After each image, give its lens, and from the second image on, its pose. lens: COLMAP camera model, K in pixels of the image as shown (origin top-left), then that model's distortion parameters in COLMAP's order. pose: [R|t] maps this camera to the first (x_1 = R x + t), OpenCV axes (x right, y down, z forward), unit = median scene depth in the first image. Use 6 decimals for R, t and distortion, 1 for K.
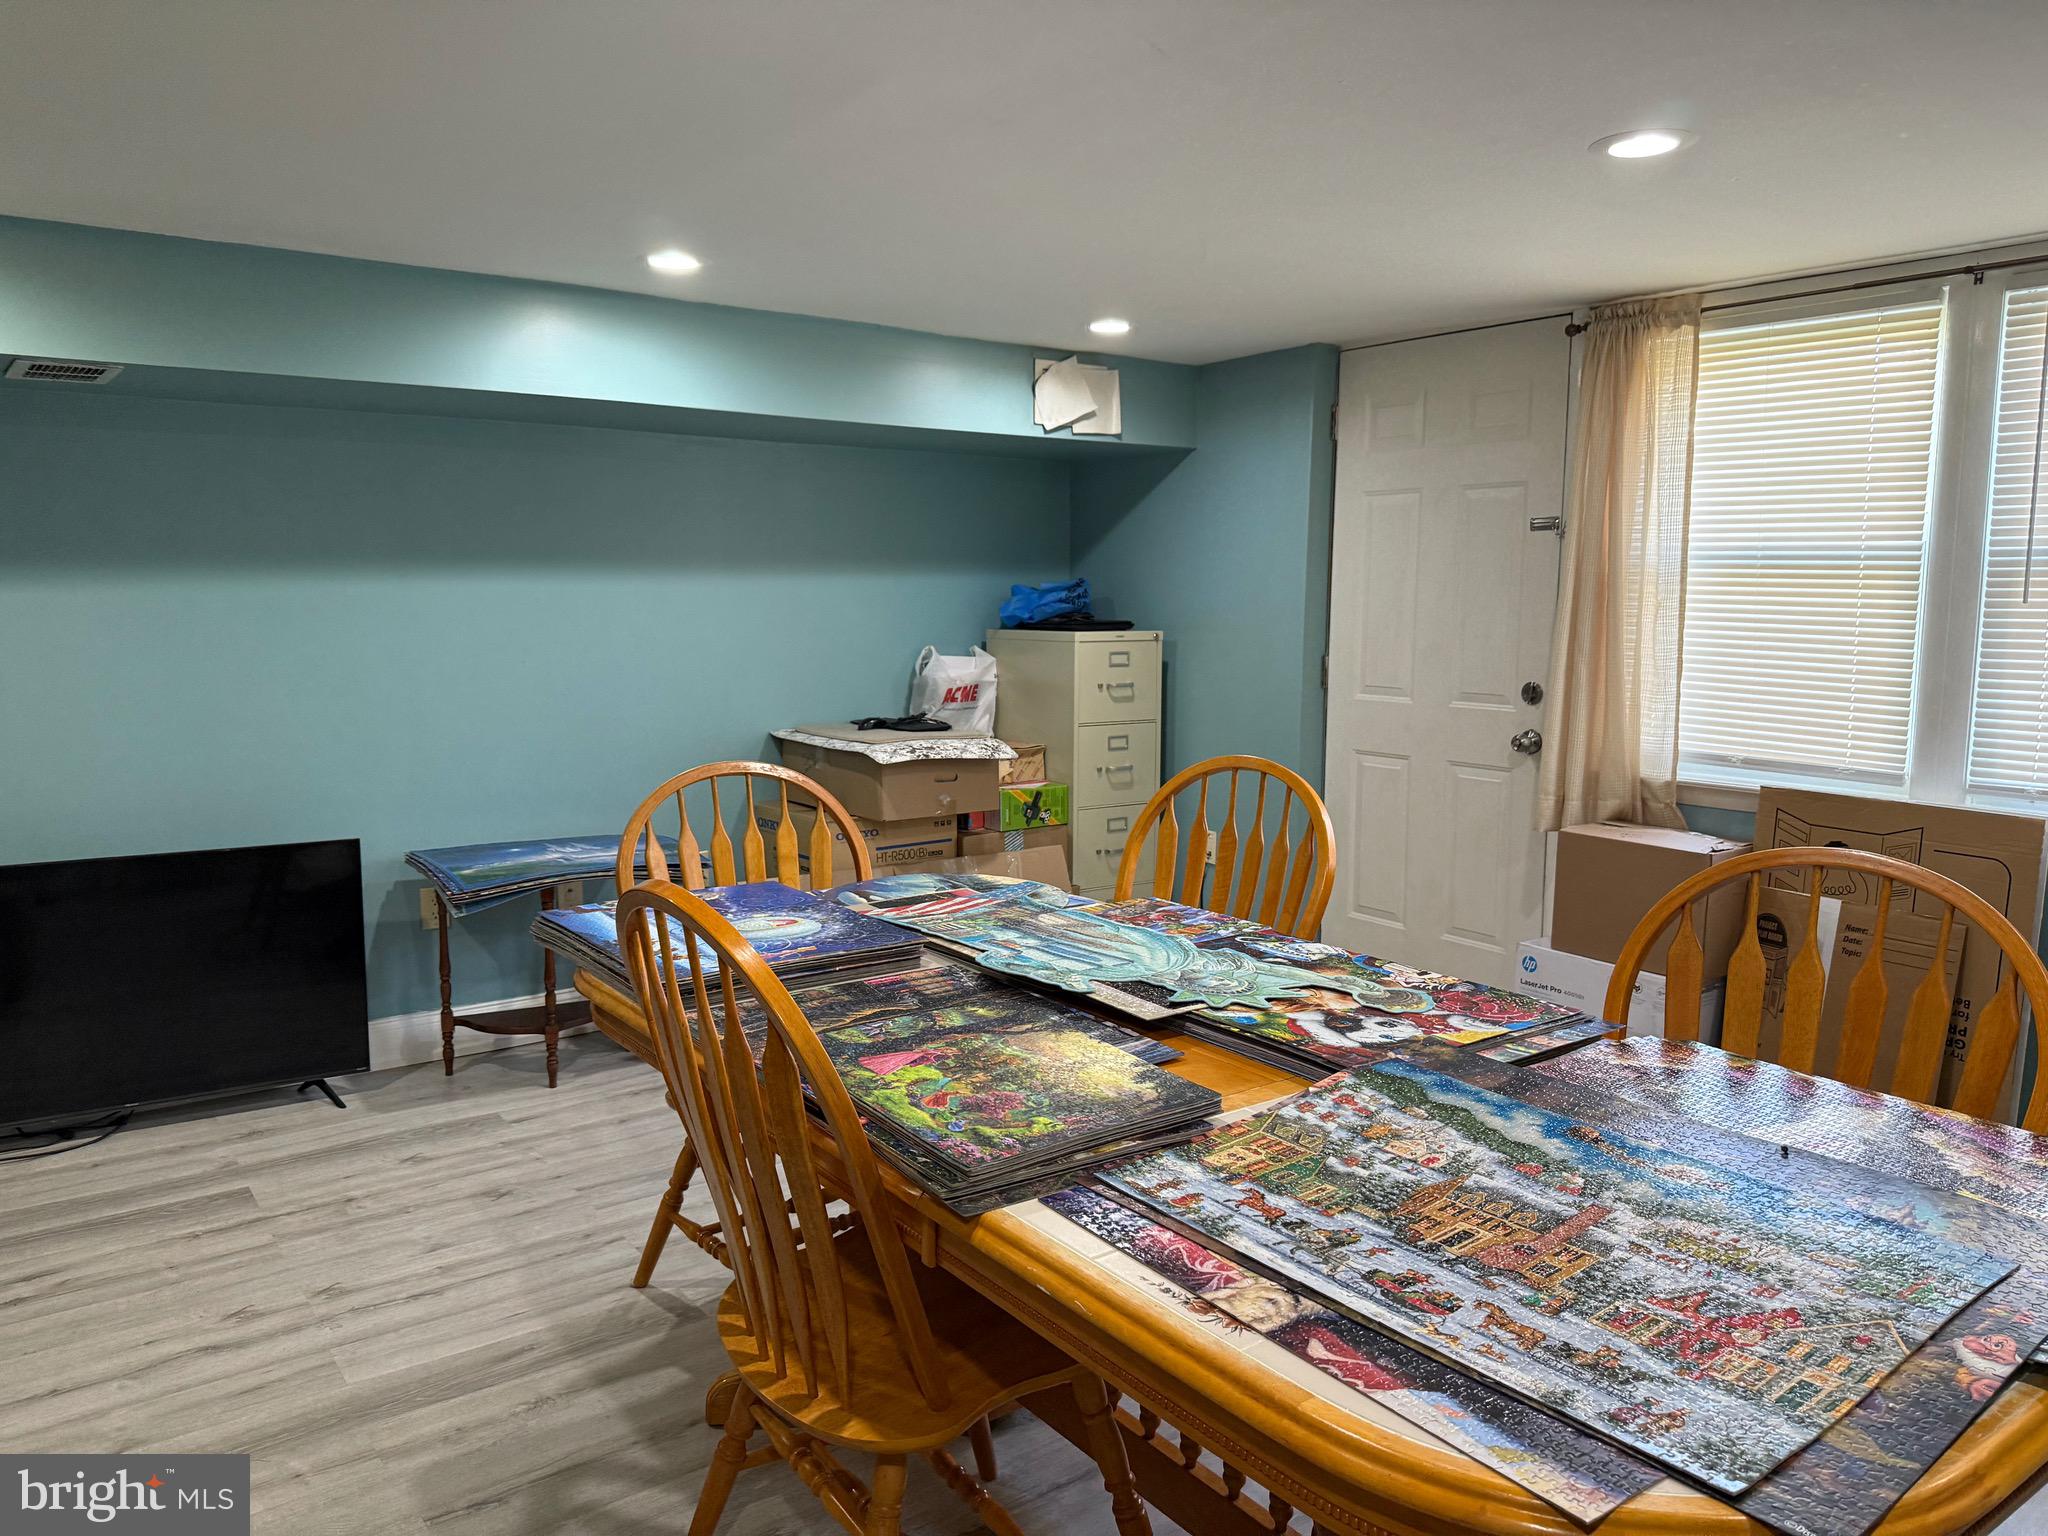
lens RADIAL K [[1441.5, 0, 1028.4], [0, 1441.5, 756.5], [0, 0, 1]] dist [0.106166, -0.151467]
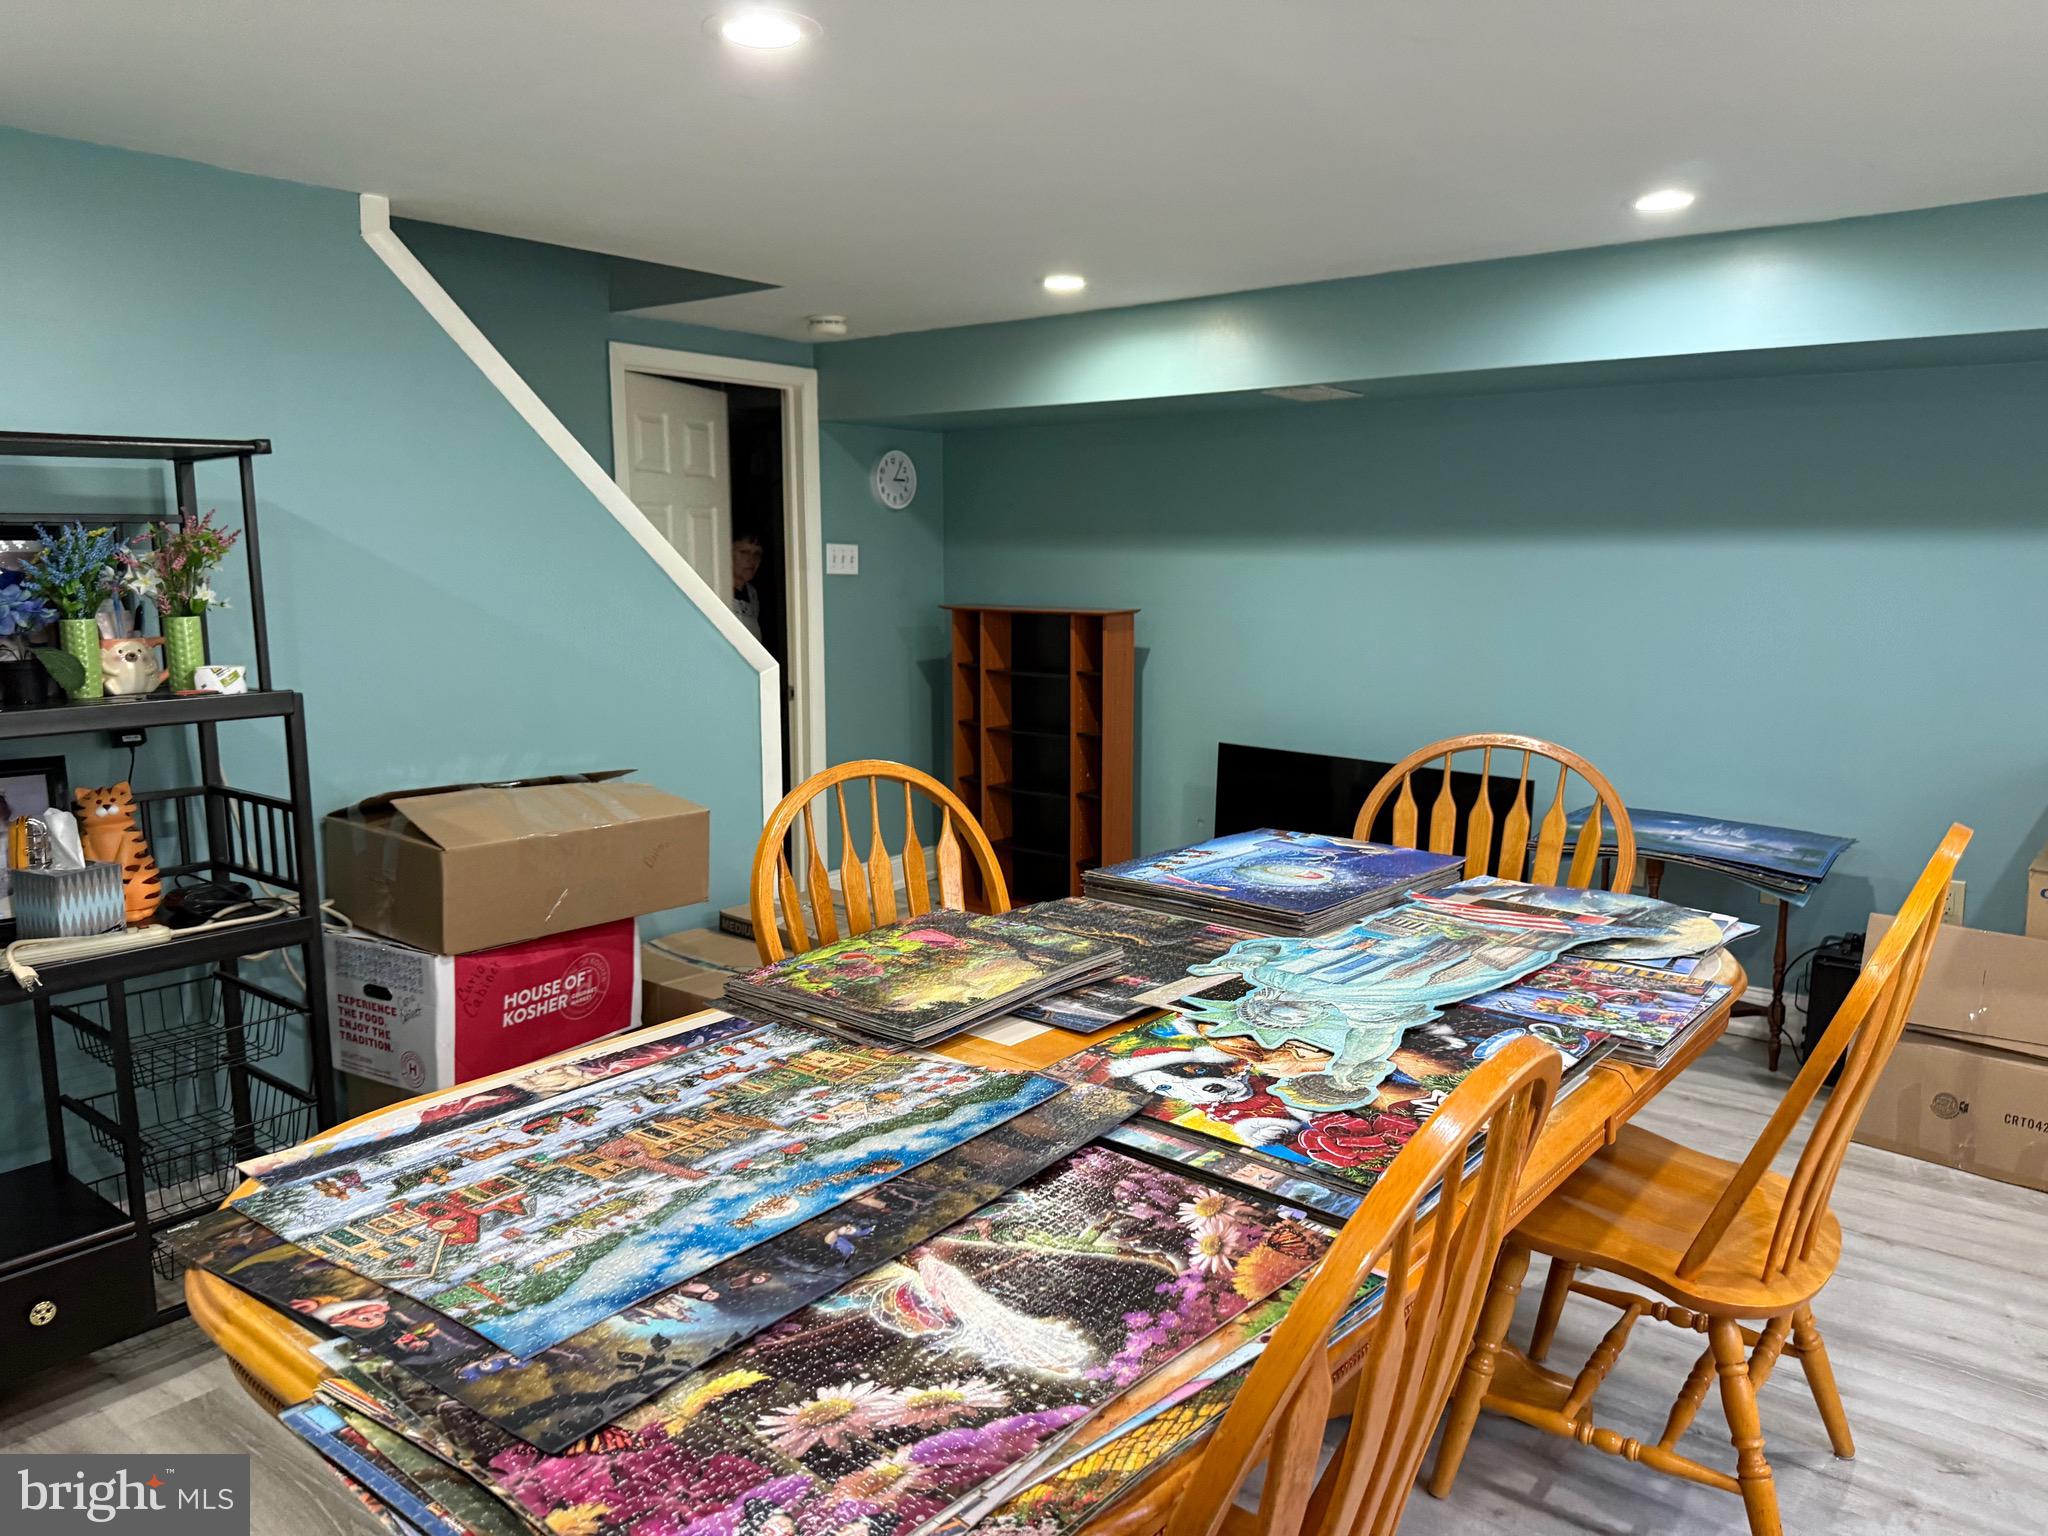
lens RADIAL K [[1441.5, 0, 1028.4], [0, 1441.5, 756.5], [0, 0, 1]] dist [0.106166, -0.151467]
pose [[0.260213, 0.138156, -0.955616, 1.178453], [-0.119153, 0.986740, 0.110210, -0.094438], [0.958171, 0.085187, 0.273224, 0.795912]]
